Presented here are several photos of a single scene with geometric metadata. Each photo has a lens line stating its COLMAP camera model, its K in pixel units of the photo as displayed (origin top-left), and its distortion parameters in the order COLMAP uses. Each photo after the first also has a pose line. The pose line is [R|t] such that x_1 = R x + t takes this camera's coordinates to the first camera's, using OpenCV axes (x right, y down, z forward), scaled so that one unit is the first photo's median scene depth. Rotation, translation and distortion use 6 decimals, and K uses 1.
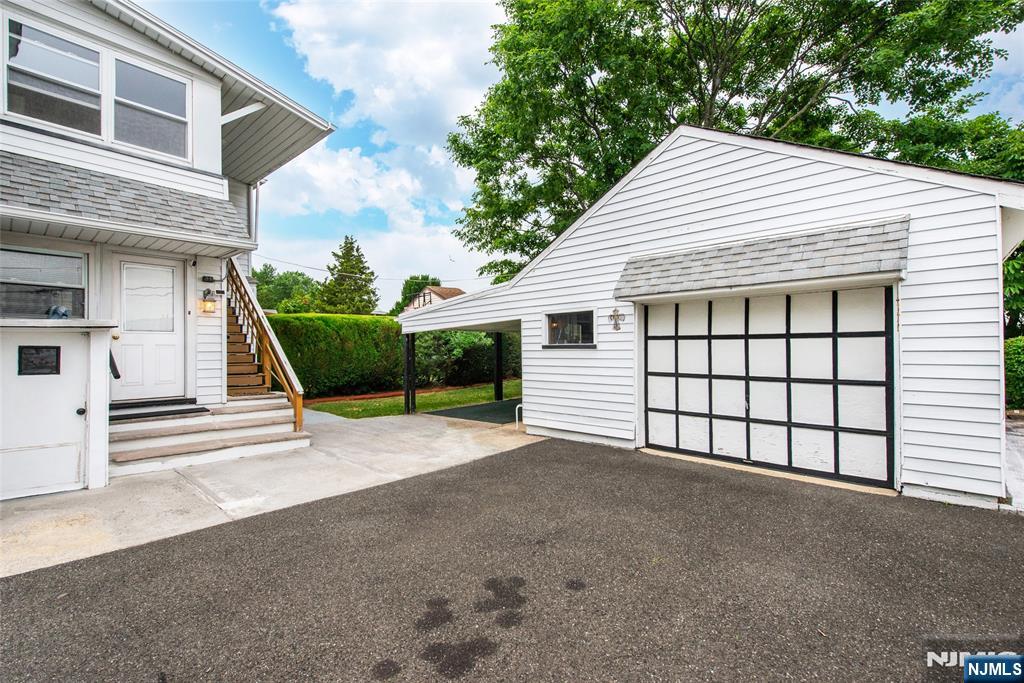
lens RADIAL K [[447.3, 0, 512.0], [0, 447.3, 341.5], [0, 0, 1]] dist [0.002359, 0.000271]
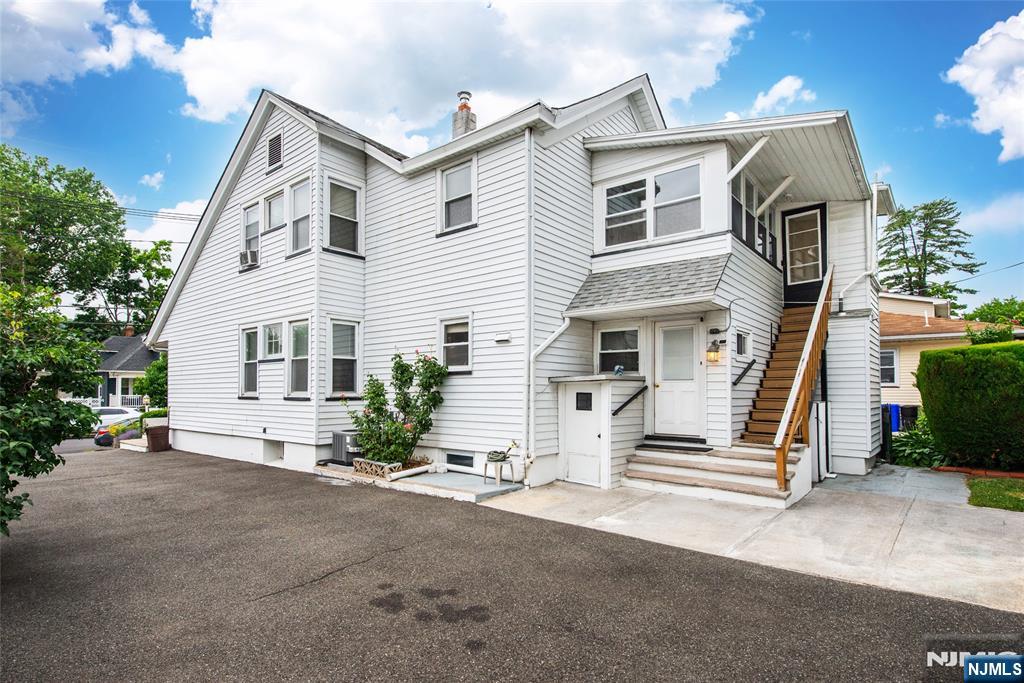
lens RADIAL K [[520.4, 0, 509.6], [0, 520.4, 369.2], [0, 0, 1]] dist [0.001176, -0.000161]
pose [[0.041225, -0.034416, -0.998557, 0.764173], [0.011134, 0.999360, -0.033984, -0.011732], [0.999088, -0.009717, 0.041582, 0.606507]]
